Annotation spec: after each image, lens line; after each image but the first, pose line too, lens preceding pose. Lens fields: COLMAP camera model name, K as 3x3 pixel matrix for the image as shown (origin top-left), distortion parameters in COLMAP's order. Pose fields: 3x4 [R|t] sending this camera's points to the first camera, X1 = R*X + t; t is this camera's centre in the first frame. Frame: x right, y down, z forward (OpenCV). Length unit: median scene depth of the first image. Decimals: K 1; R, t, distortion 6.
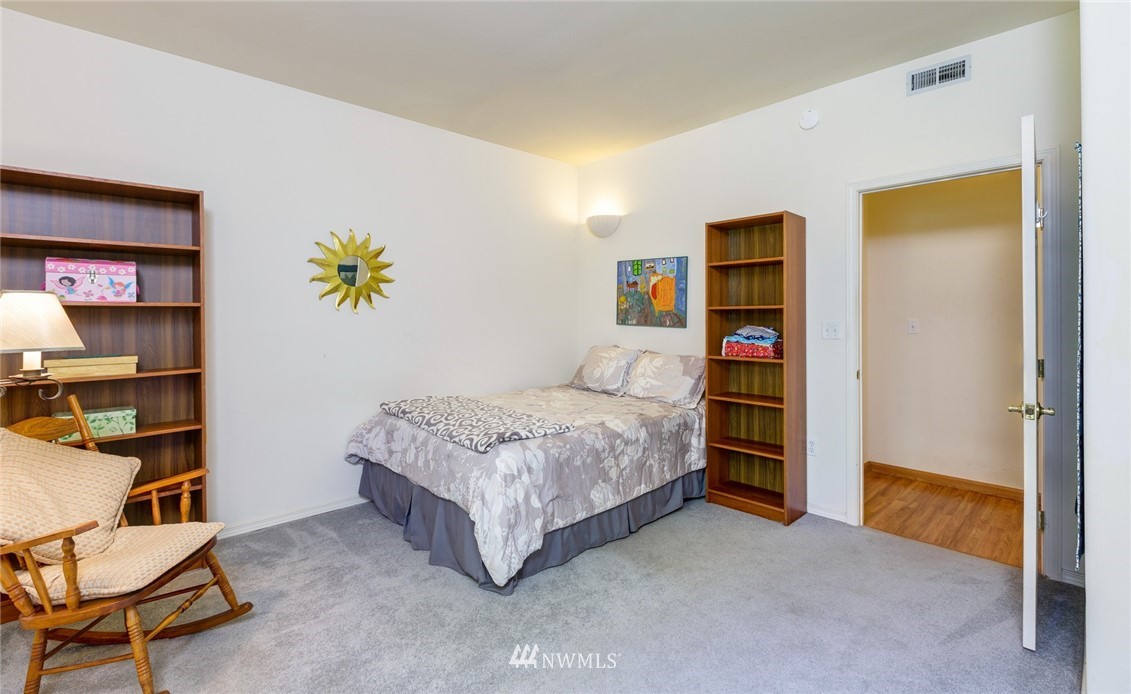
lens RADIAL K [[502.4, 0, 563.6], [0, 502.4, 314.3], [0, 0, 1]] dist [0.002118, 0.000199]
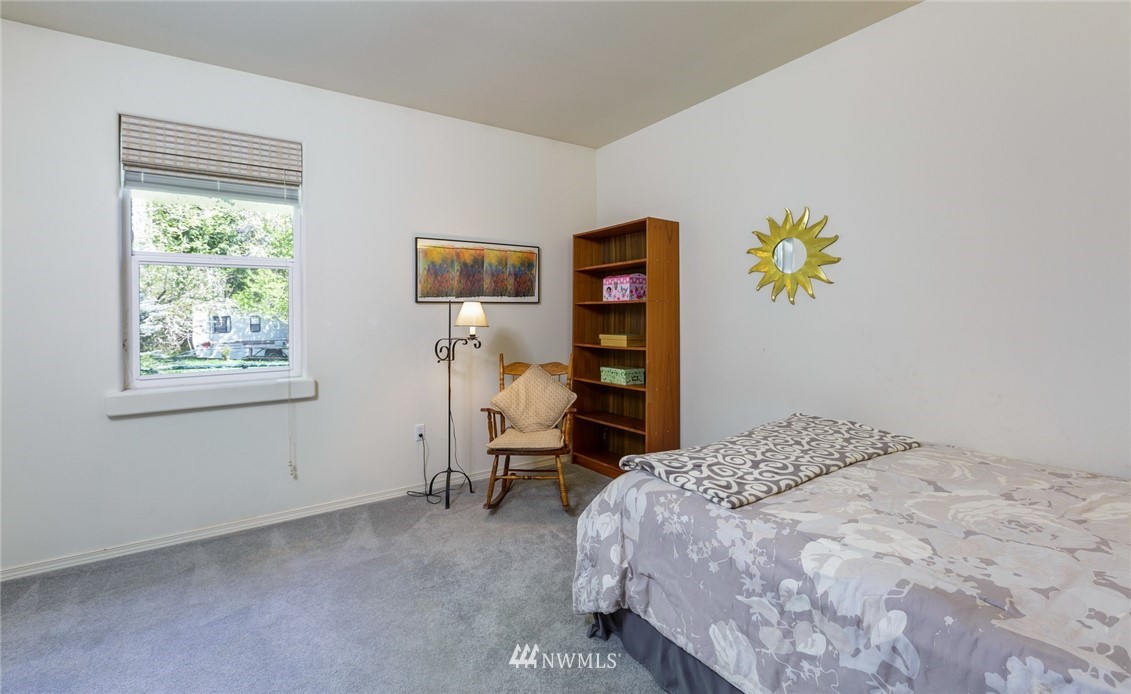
lens RADIAL K [[502.4, 0, 563.6], [0, 502.4, 314.3], [0, 0, 1]] dist [0.002118, 0.000199]
pose [[-0.150143, 0.005609, -0.988648, 0.599747], [0.015390, 0.999876, 0.003335, 0.008761], [0.988545, -0.014715, -0.150211, 0.897472]]
